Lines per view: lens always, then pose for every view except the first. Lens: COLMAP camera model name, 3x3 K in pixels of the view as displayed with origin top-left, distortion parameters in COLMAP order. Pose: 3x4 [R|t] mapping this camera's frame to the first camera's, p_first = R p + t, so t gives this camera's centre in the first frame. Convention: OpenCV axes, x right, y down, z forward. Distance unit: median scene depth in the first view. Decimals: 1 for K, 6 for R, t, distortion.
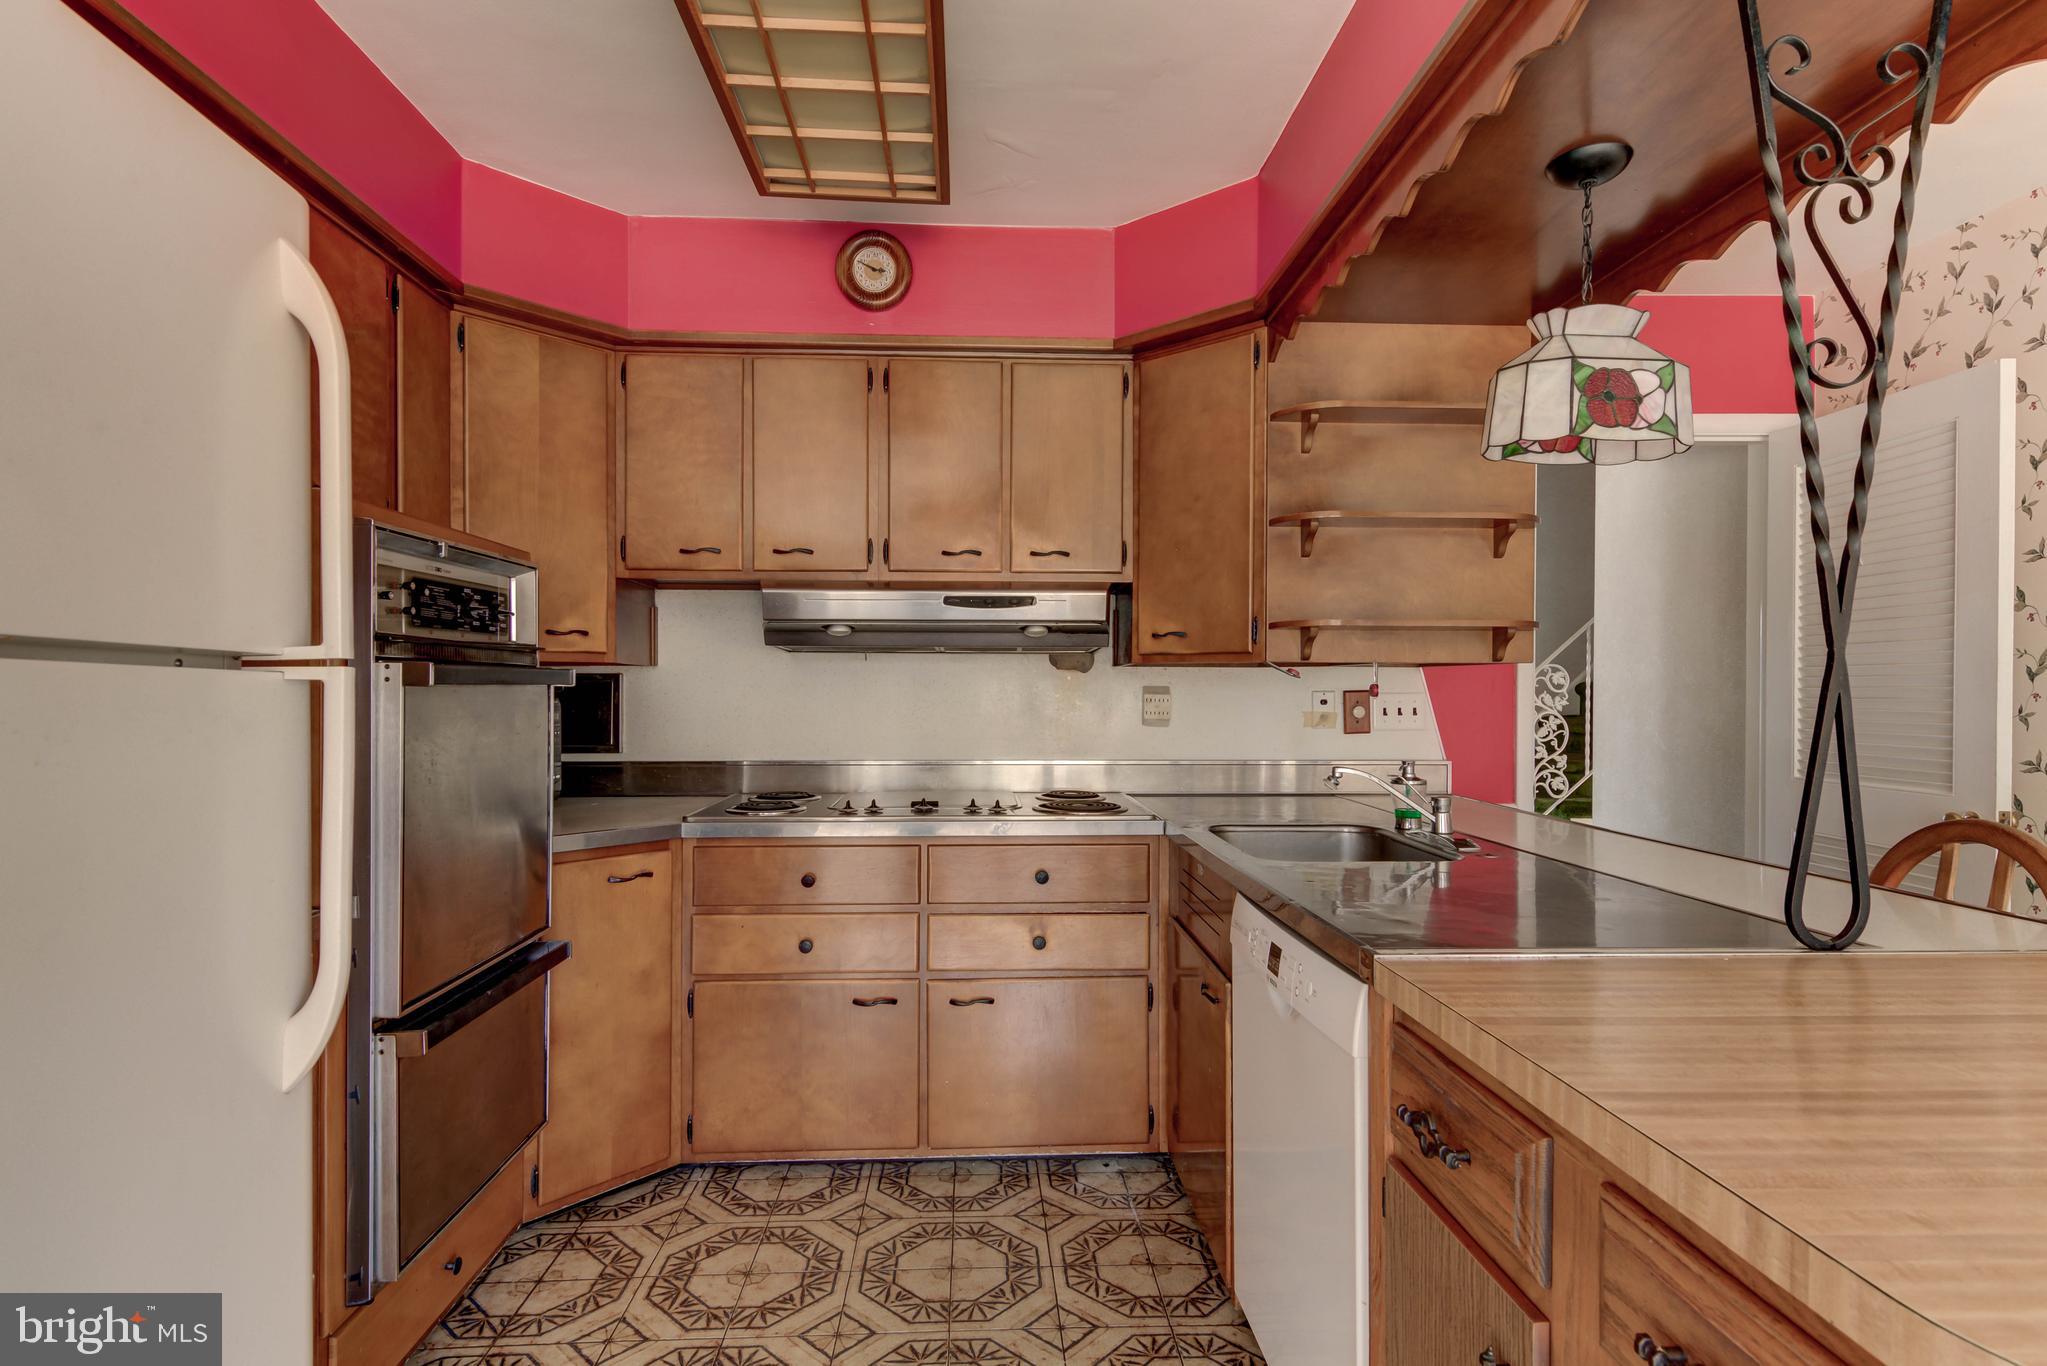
lens RADIAL K [[1031.6, 0, 1029.0], [0, 1031.6, 686.7], [0, 0, 1]] dist [0.018116, -0.003988]
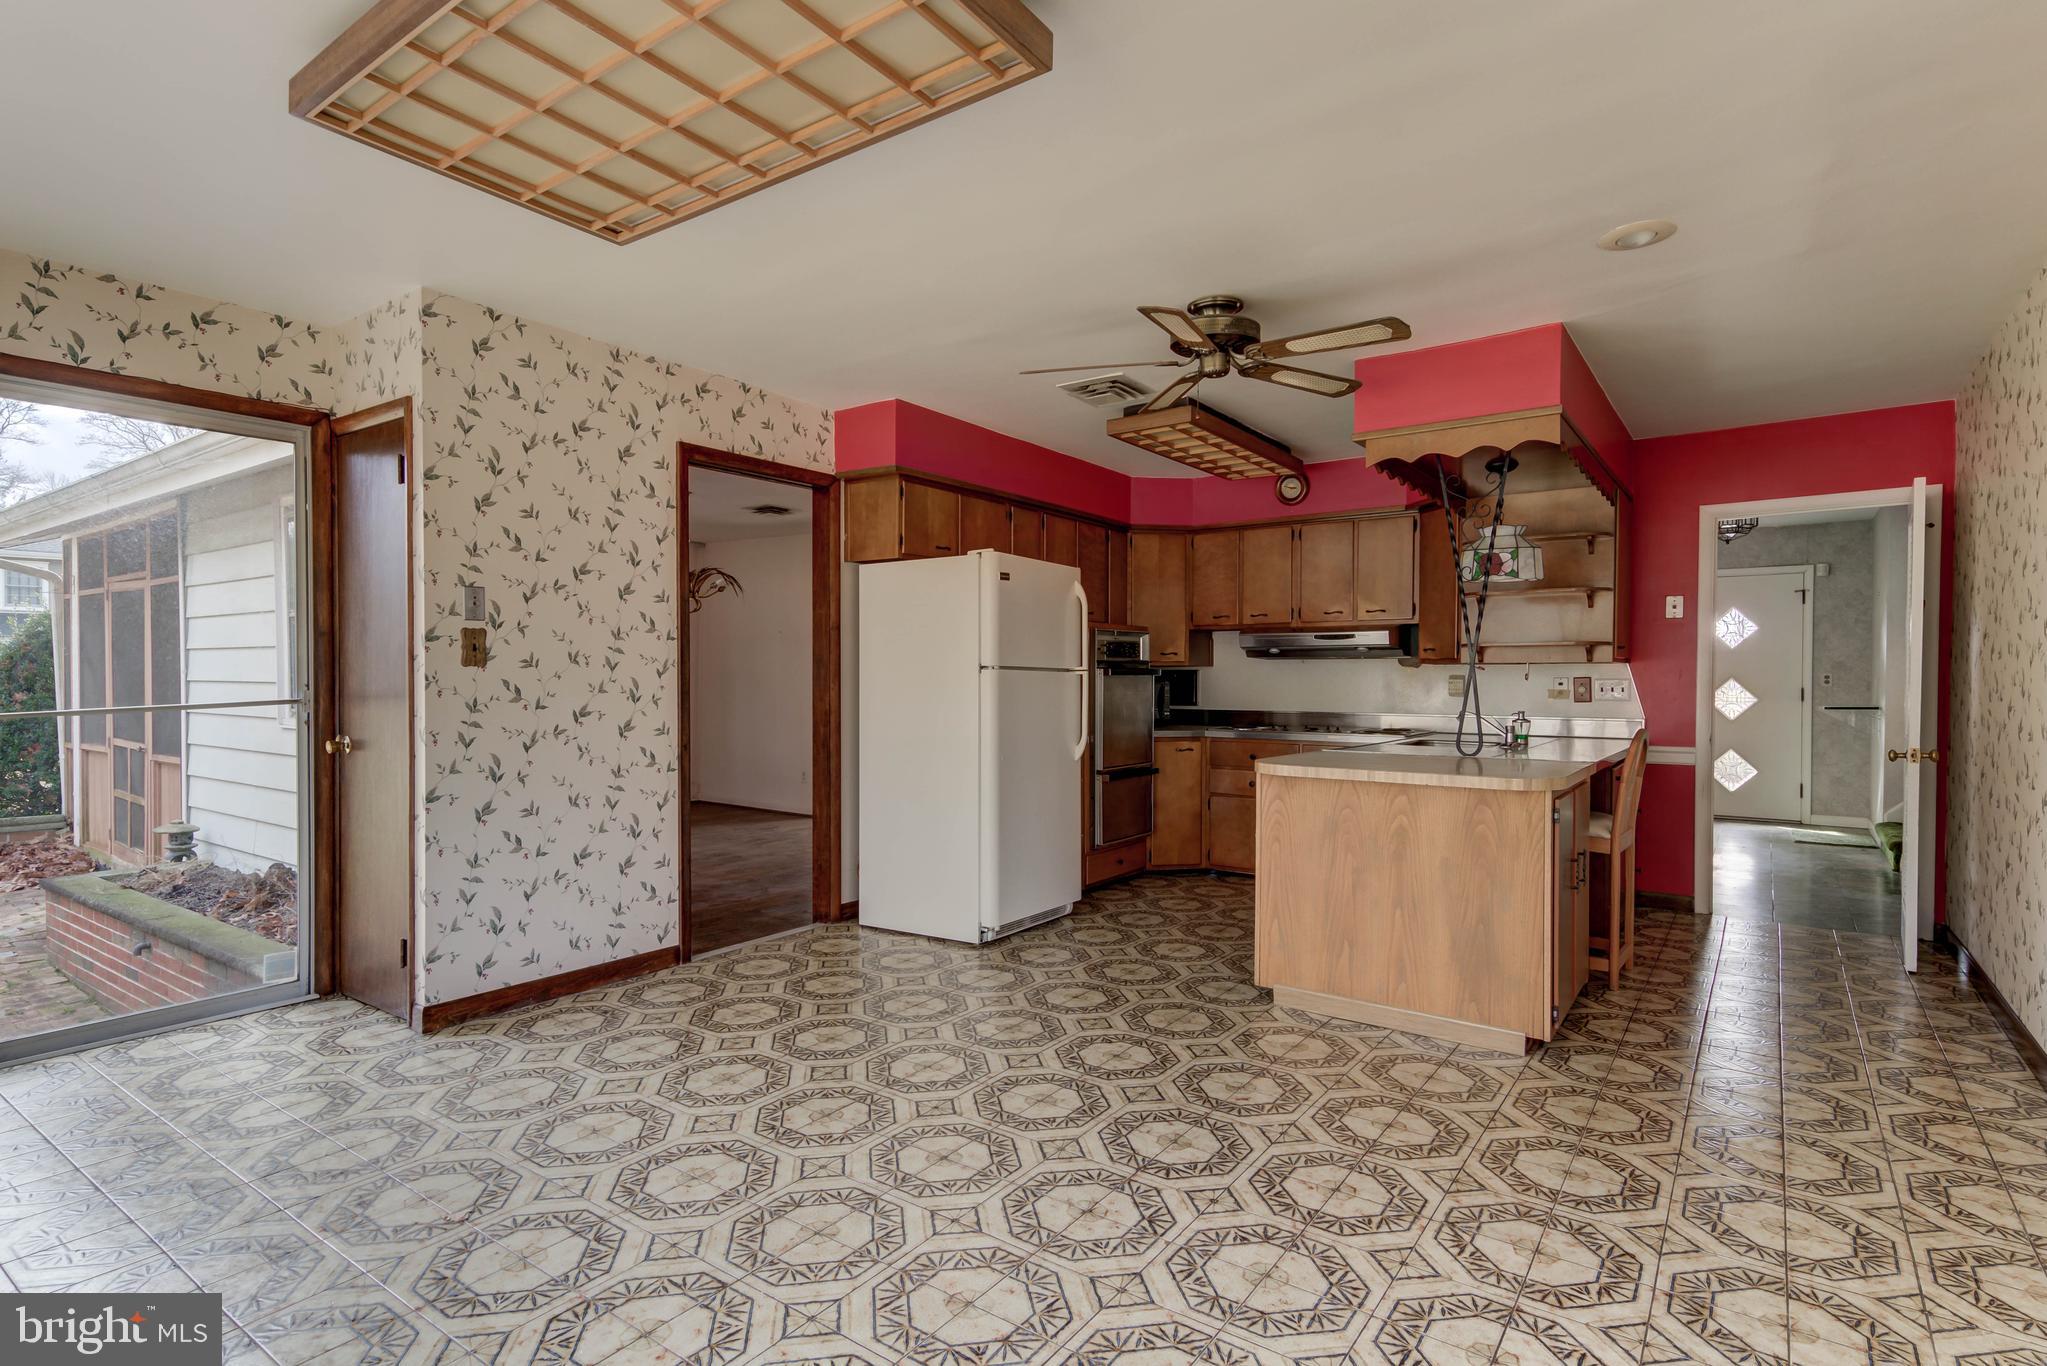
lens RADIAL K [[1031.6, 0, 1024.0], [0, 1031.6, 688.4], [0, 0, 1]] dist [0.018116, -0.003988]
pose [[0.782780, 0.005078, -0.622278, 0.873581], [0.001612, 0.999947, 0.010187, 0.003707], [0.622297, -0.008978, 0.782730, -1.220388]]
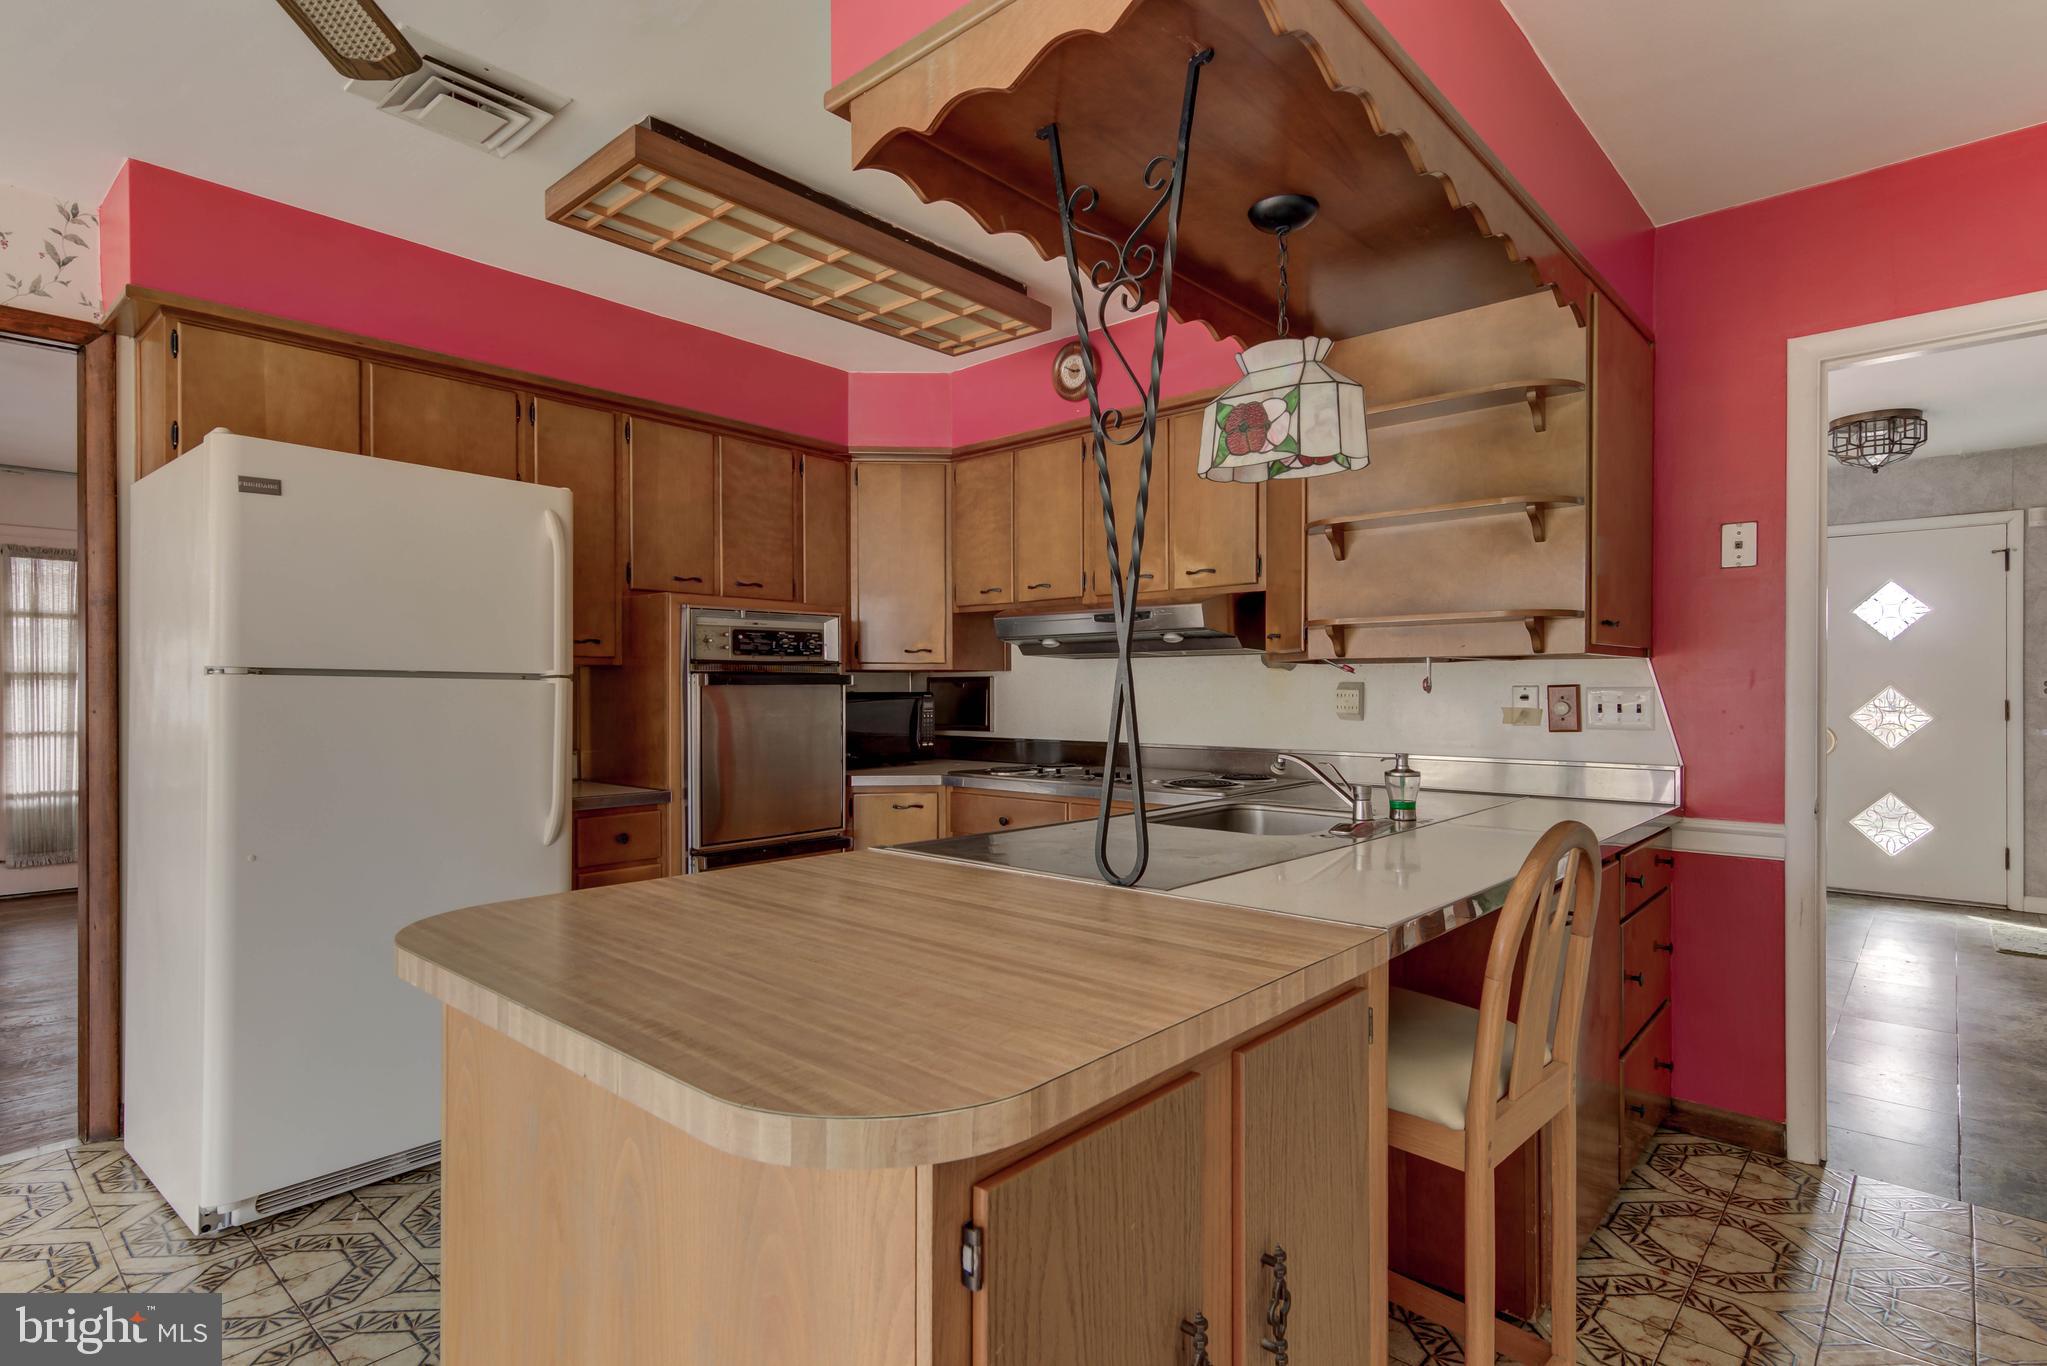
lens RADIAL K [[1031.6, 0, 1018.1], [0, 1031.6, 690.7], [0, 0, 1]] dist [0.018116, -0.003988]
pose [[0.709951, -0.003142, -0.704244, 0.819474], [0.006106, 0.999980, 0.001695, 0.005407], [0.704225, -0.005503, 0.709956, 0.006247]]
